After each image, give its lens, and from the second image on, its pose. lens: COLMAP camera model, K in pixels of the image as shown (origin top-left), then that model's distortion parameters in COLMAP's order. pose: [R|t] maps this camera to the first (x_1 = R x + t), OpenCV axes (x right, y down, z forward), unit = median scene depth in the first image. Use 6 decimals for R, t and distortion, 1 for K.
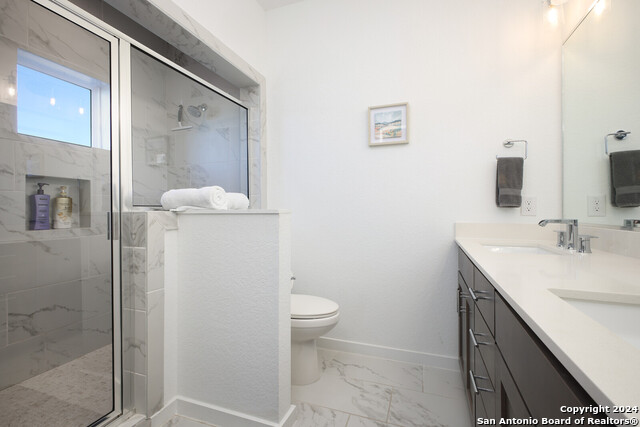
lens RADIAL K [[283.2, 0, 318.6], [0, 283.2, 211.3], [0, 0, 1]] dist [0.003636, 0.000800]
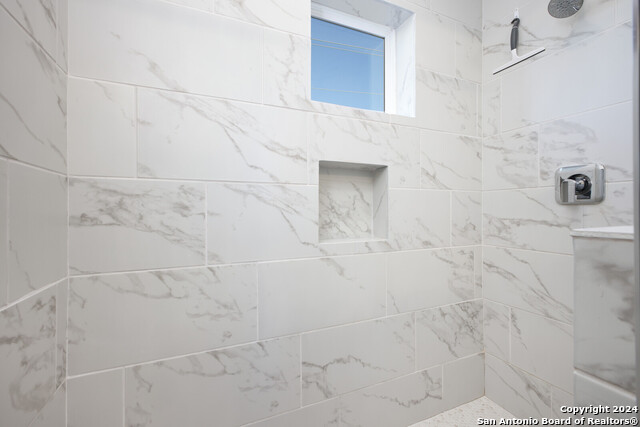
lens RADIAL K [[283.2, 0, 318.6], [0, 283.2, 211.3], [0, 0, 1]] dist [0.003636, 0.000800]
pose [[0.708688, -0.000702, -0.705522, -0.510387], [-0.000330, 0.999999, -0.001326, -0.006327], [0.705522, 0.001172, 0.708687, 0.479627]]
